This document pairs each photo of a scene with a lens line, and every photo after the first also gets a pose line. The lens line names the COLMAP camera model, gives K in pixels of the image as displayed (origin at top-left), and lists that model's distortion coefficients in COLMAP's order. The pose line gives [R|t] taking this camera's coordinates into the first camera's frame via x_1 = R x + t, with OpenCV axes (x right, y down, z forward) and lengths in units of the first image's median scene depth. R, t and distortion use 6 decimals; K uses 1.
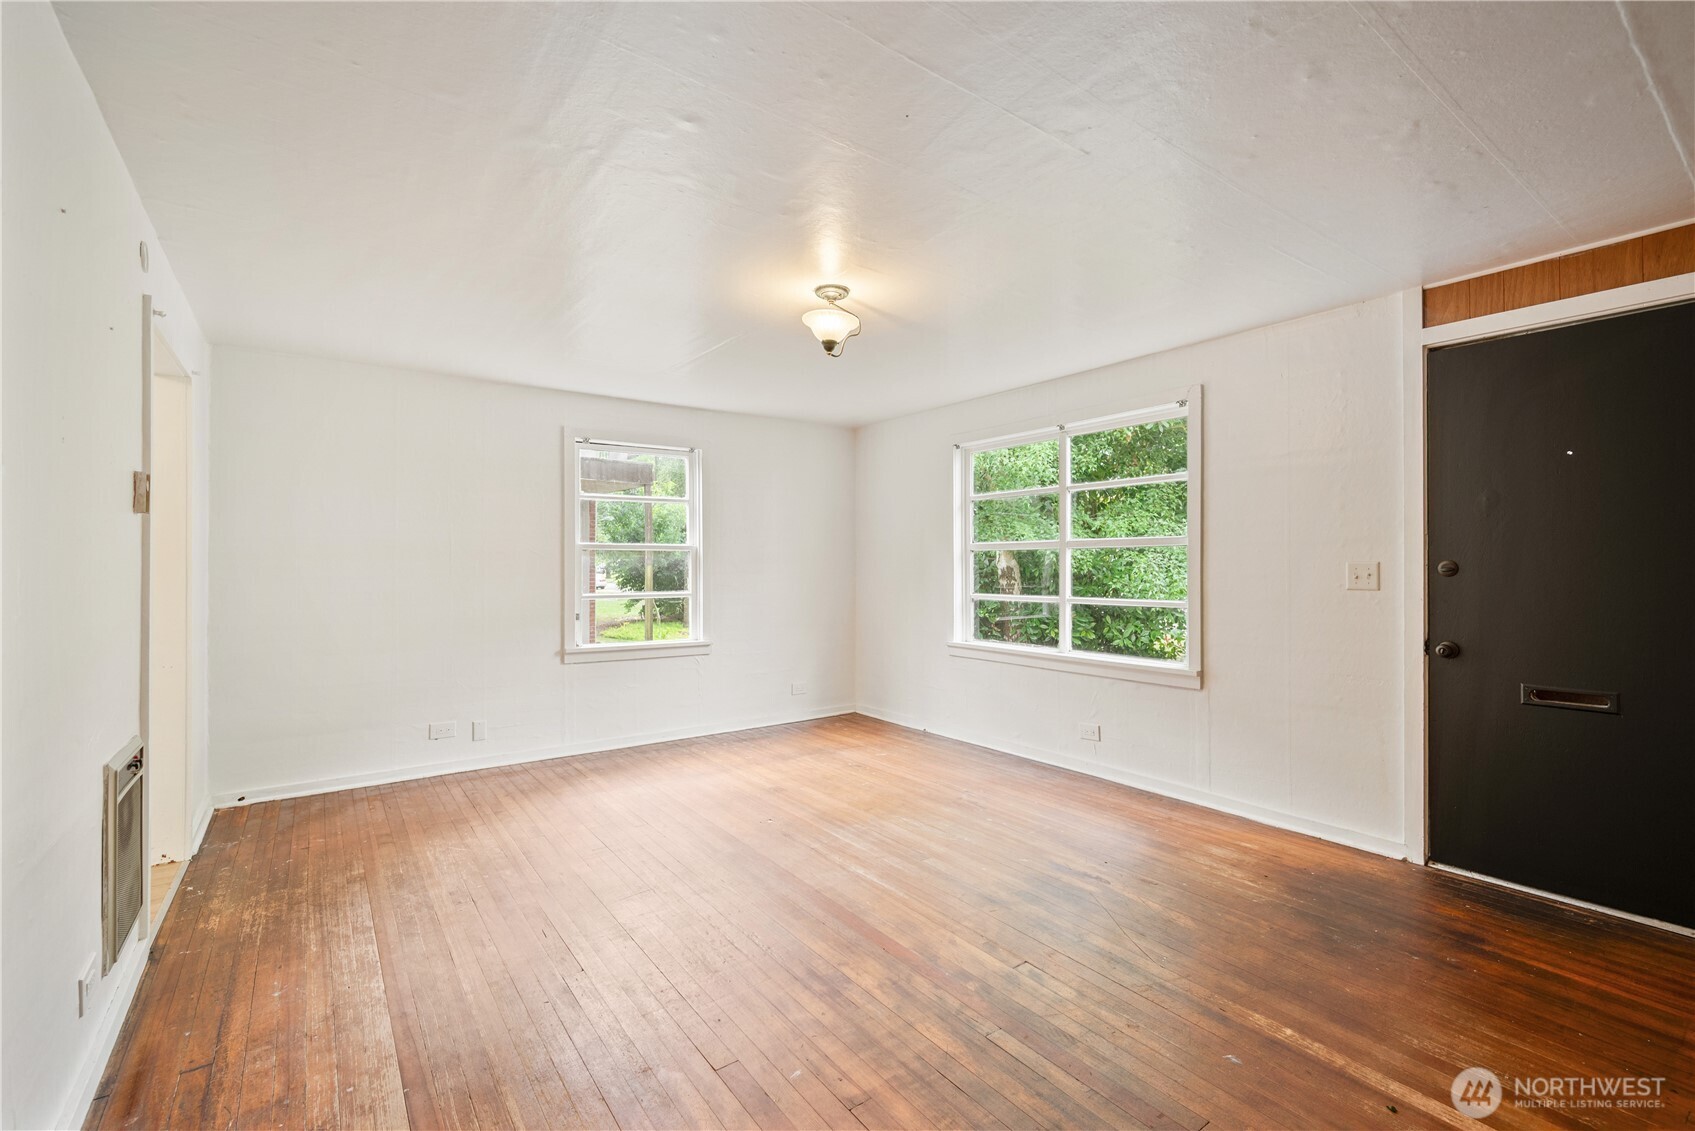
lens RADIAL K [[754.9, 0, 869.7], [0, 754.9, 569.7], [0, 0, 1]] dist [0.004444, -0.001178]
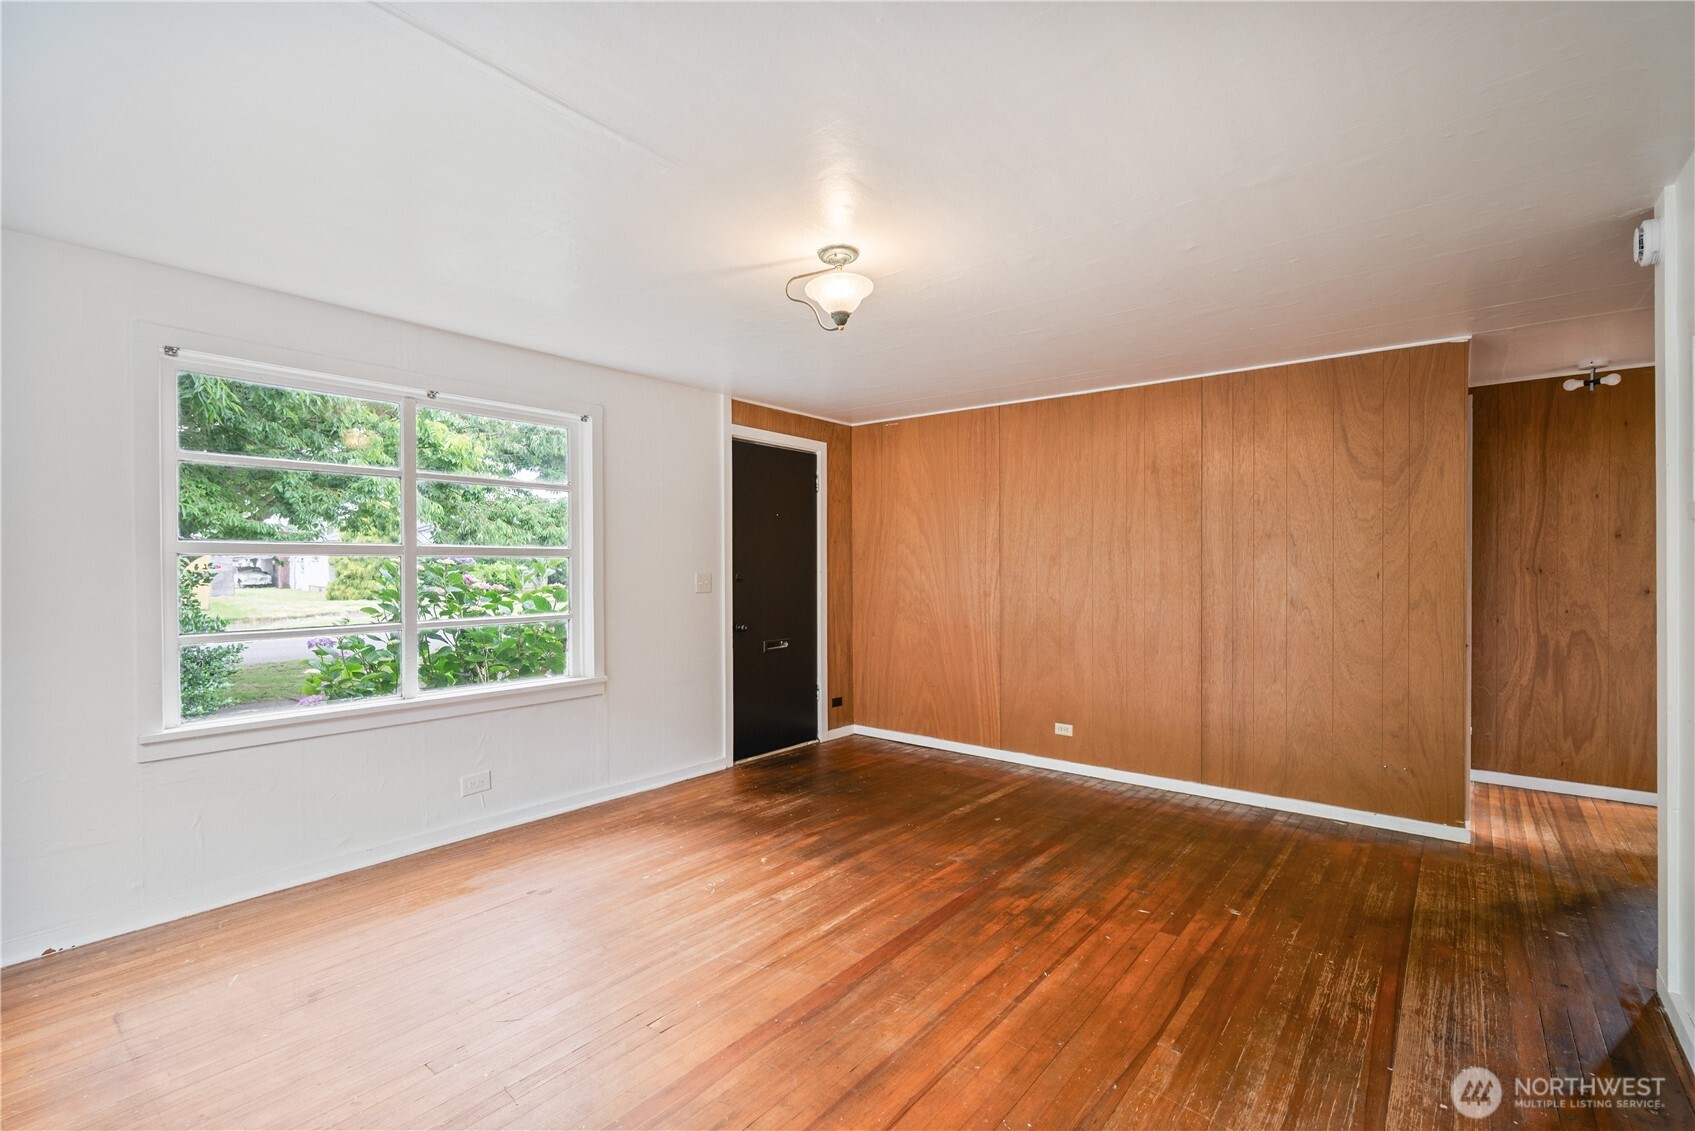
lens RADIAL K [[754.9, 0, 845.4], [0, 754.9, 576.7], [0, 0, 1]] dist [0.004444, -0.001178]
pose [[-0.253113, -0.007278, 0.967409, -0.840604], [0.010406, 0.999893, 0.010246, -0.016229], [-0.967381, 0.012660, -0.253010, 1.164389]]
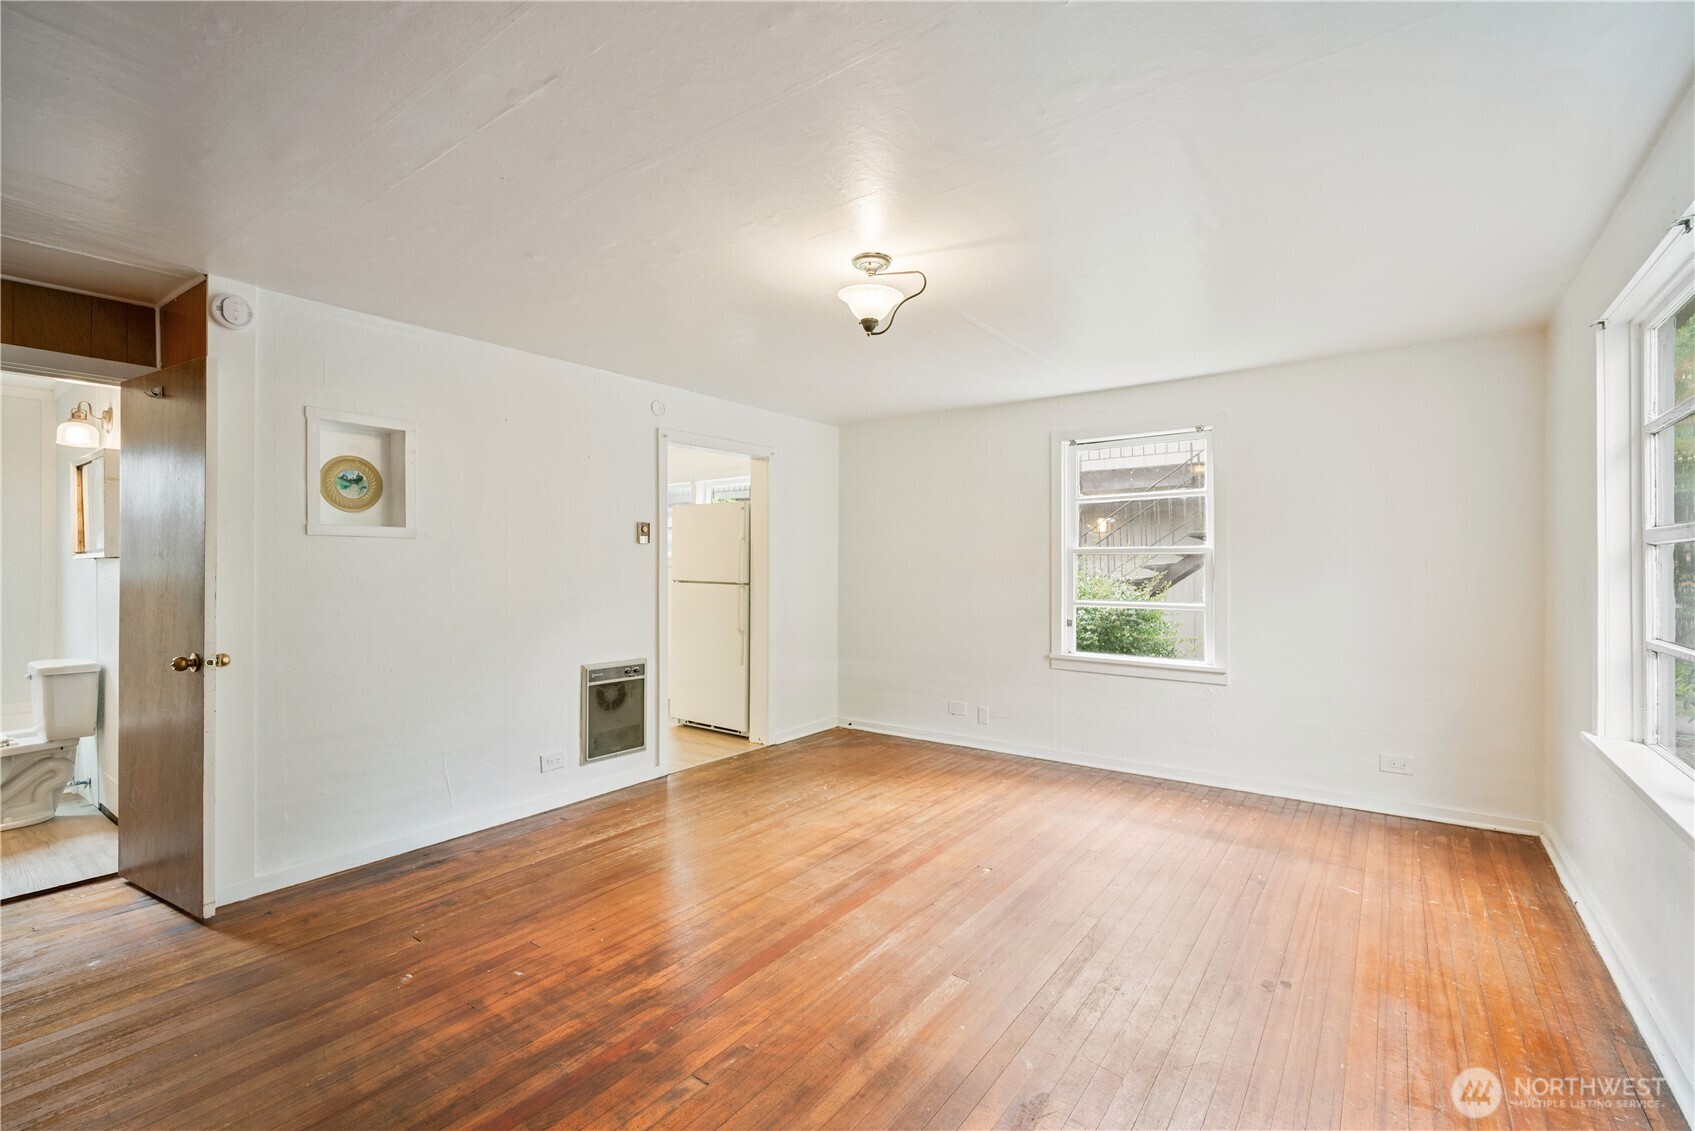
lens RADIAL K [[754.9, 0, 826.0], [0, 754.9, 566.1], [0, 0, 1]] dist [0.004444, -0.001178]
pose [[0.265662, 0.002333, -0.964063, 0.755798], [-0.007314, 0.999973, 0.000405, -0.014772], [0.964039, 0.006943, 0.265672, 0.688848]]
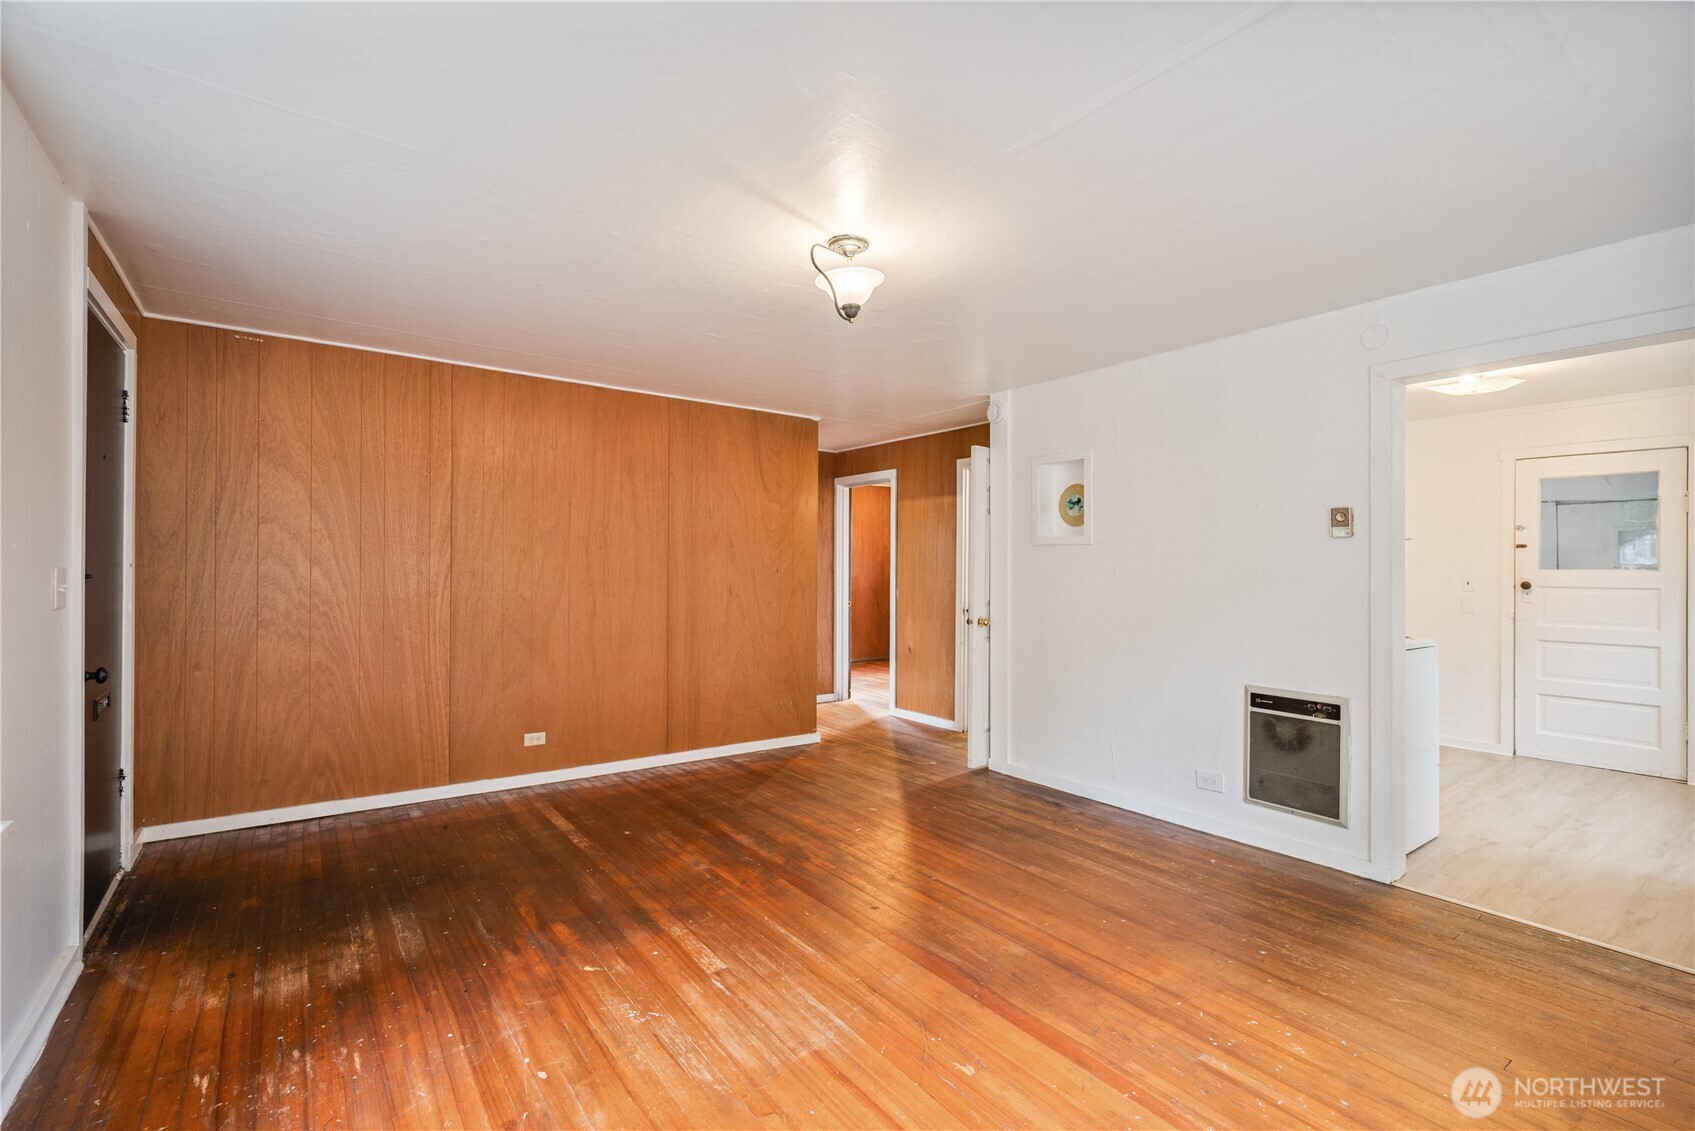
lens RADIAL K [[754.9, 0, 858.2], [0, 754.9, 563.3], [0, 0, 1]] dist [0.004444, -0.001178]
pose [[-0.999945, -0.003843, 0.009796, -0.067806], [-0.003815, 0.999989, 0.002881, -0.019213], [-0.009807, 0.002843, -0.999948, 1.765538]]
